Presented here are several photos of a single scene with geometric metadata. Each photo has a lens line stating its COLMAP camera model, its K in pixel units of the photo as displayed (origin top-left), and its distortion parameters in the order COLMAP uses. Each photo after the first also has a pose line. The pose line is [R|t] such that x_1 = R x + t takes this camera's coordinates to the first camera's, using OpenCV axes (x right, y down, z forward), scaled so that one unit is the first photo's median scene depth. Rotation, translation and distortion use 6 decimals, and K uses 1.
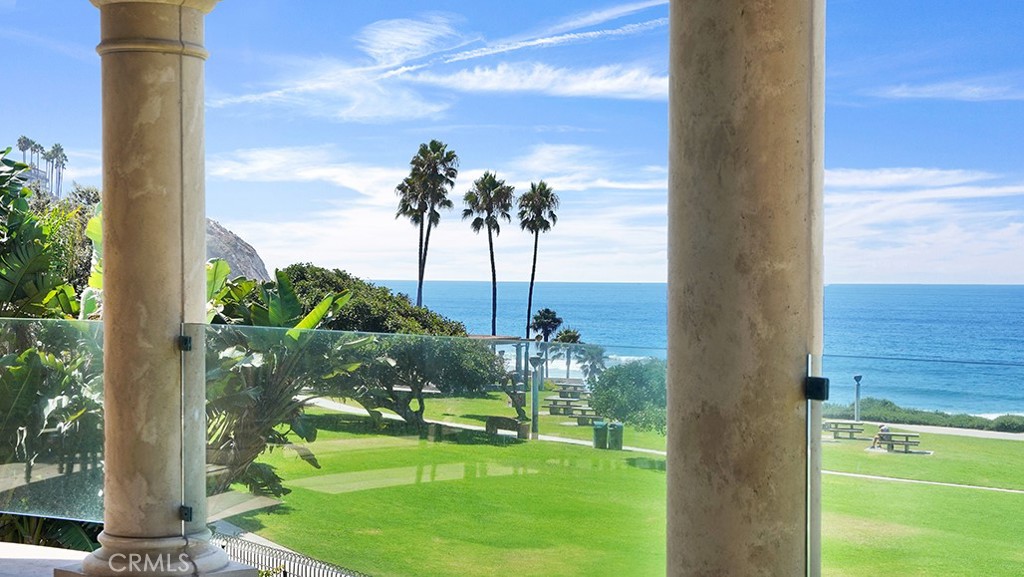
lens RADIAL K [[1574.8, 0, 512.6], [0, 1574.8, 287.5], [0, 0, 1]] dist [-0.011406, 0.000000]
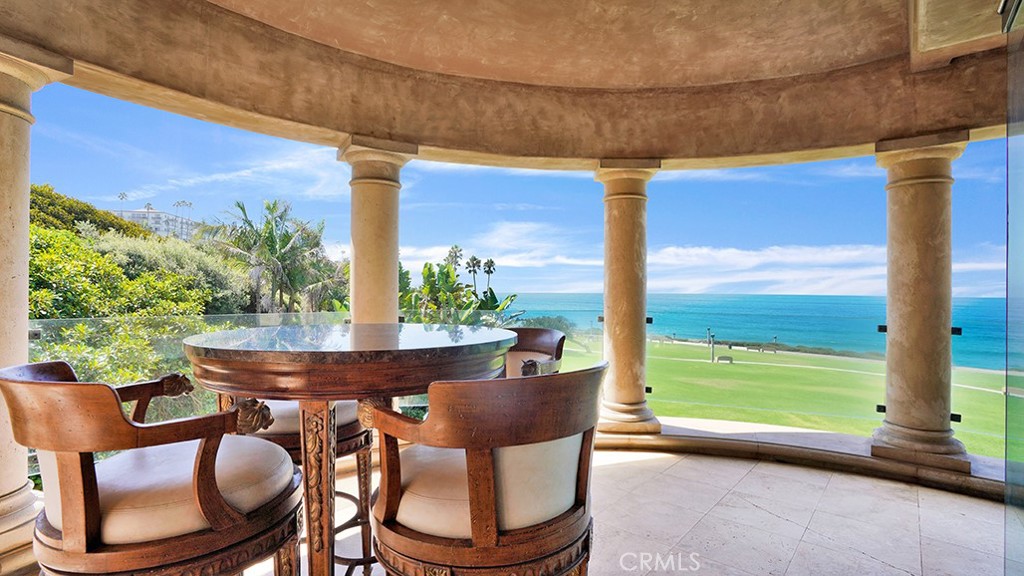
lens RADIAL K [[467.3, 0, 508.6], [0, 467.3, 291.7], [0, 0, 1]] dist [0.001588, -0.000060]
pose [[0.998340, -0.002769, 0.057524, 0.005239], [0.002506, 0.999986, 0.004644, -0.046359], [-0.057536, -0.004492, 0.998333, 0.690183]]
